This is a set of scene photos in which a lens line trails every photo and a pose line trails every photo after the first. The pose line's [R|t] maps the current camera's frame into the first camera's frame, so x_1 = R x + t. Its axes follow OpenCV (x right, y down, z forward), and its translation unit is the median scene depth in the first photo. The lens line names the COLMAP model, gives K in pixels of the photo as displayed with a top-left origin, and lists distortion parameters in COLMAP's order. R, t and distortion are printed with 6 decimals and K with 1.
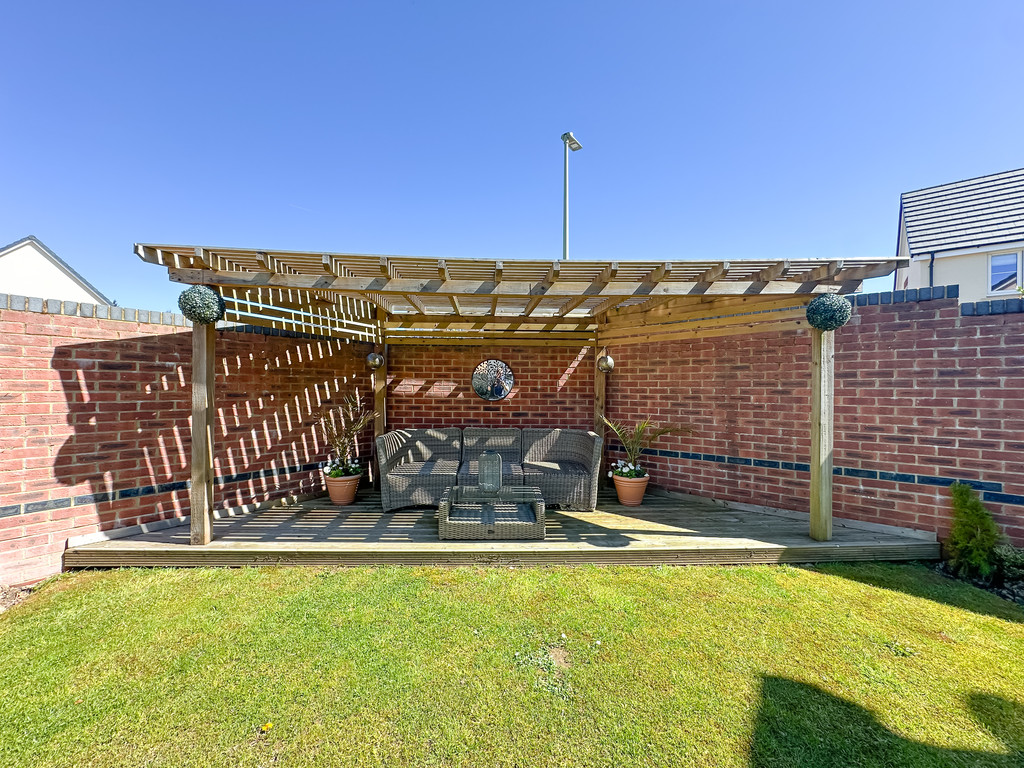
lens RADIAL K [[407.6, 0, 518.6], [0, 407.6, 385.8], [0, 0, 1]] dist [-0.001790, 0.000365]
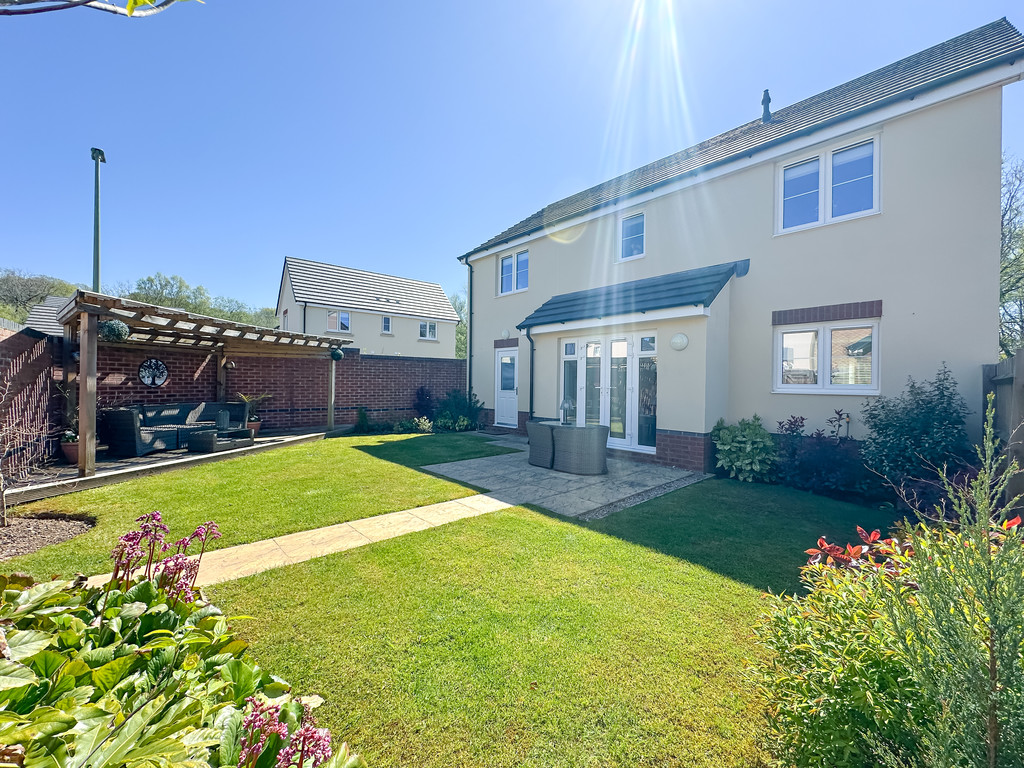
lens RADIAL K [[407.6, 0, 511.4], [0, 407.6, 379.8], [0, 0, 1]] dist [-0.001790, 0.000365]
pose [[0.205596, -0.000858, 0.978637, -1.481810], [-0.014887, 0.999881, 0.004004, -0.017650], [-0.978524, -0.015393, 0.205558, -0.695540]]
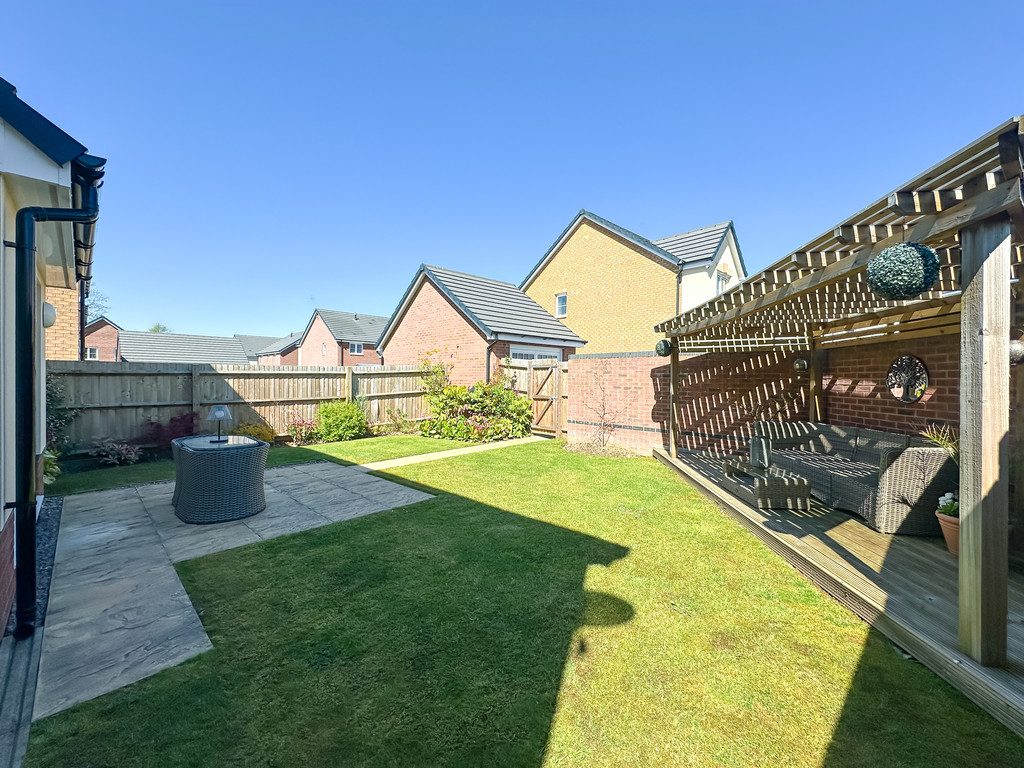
lens RADIAL K [[407.6, 0, 516.6], [0, 407.6, 382.2], [0, 0, 1]] dist [-0.001790, 0.000365]
pose [[-0.130052, -0.003712, -0.991500, 1.077541], [-0.007600, 0.999967, -0.002747, 0.000845], [0.991478, 0.007178, -0.130075, 0.336923]]
